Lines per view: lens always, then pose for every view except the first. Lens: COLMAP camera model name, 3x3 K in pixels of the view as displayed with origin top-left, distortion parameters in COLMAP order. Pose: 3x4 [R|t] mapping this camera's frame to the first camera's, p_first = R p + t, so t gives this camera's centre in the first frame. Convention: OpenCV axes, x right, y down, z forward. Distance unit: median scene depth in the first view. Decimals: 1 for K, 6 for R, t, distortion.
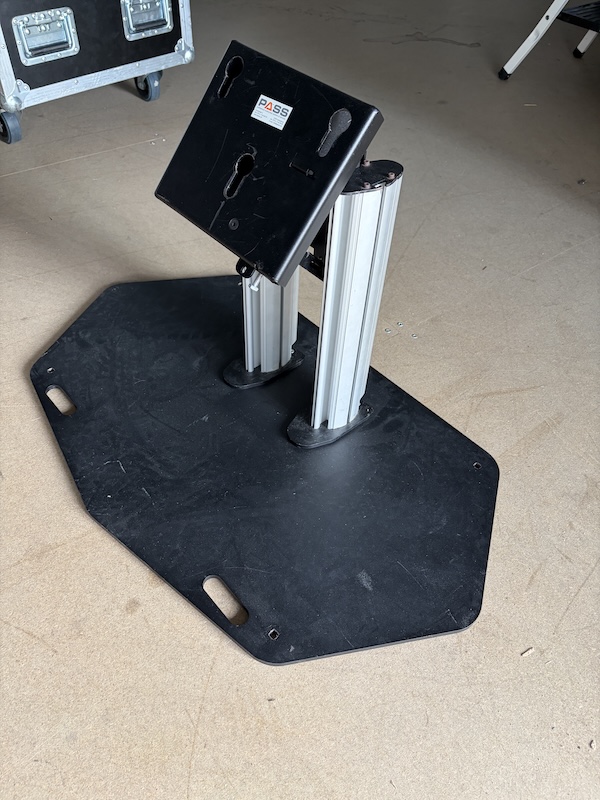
lens RADIAL K [[606.4, 0, 298.5], [0, 606.4, 376.0], [0, 0, 1]] dist [0.064356, -0.085382]
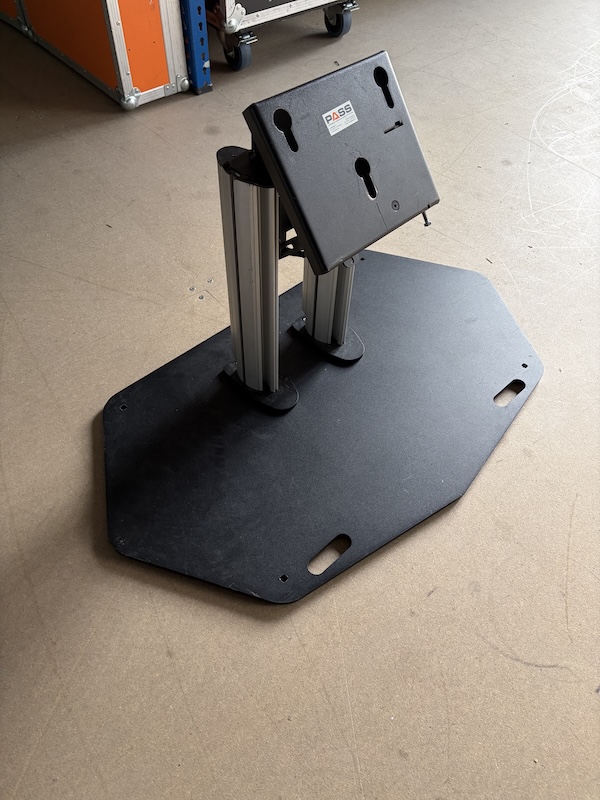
lens RADIAL K [[606.4, 0, 298.5], [0, 606.4, 376.0], [0, 0, 1]] dist [0.064356, -0.085382]
pose [[-0.015007, -0.796338, 0.604665, -0.645371], [0.686265, 0.431606, 0.585454, -0.558766], [-0.727197, 0.423747, 0.540022, 0.402732]]
